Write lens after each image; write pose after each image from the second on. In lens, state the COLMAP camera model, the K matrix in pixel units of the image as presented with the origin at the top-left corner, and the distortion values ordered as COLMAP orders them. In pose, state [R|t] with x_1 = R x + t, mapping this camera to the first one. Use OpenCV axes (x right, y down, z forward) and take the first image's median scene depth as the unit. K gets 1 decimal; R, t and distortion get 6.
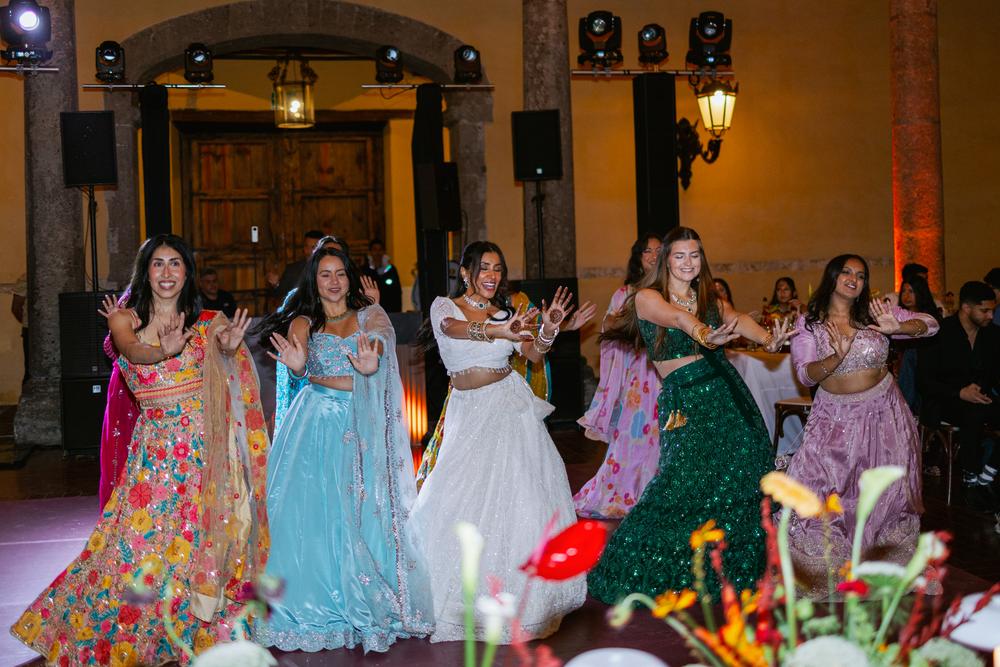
lens RADIAL K [[1220.1, 0, 482.3], [0, 1220.1, 252.7], [0, 0, 1]] dist [0.020854, -0.000055]
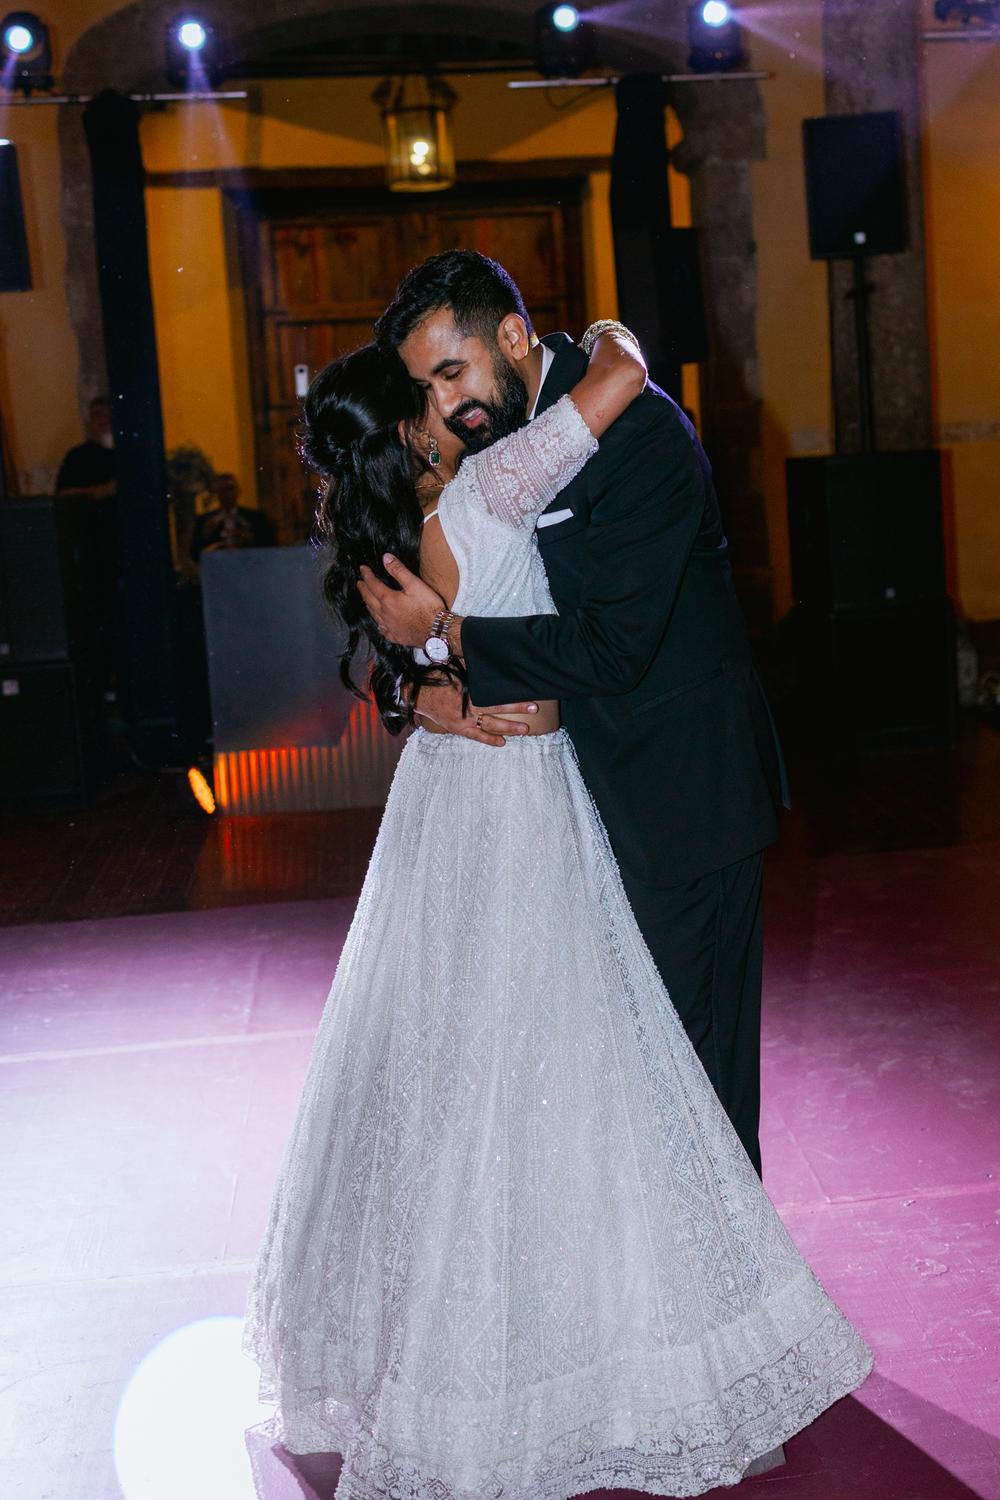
lens RADIAL K [[1830.2, 0, 604.3], [0, 1830.2, 569.2], [0, 0, 1]] dist [0.020854, -0.000055]
pose [[0.996185, -0.018501, -0.085286, 0.002824], [0.026395, 0.995374, 0.092380, -0.002784], [0.083182, -0.094279, 0.992065, 0.169243]]
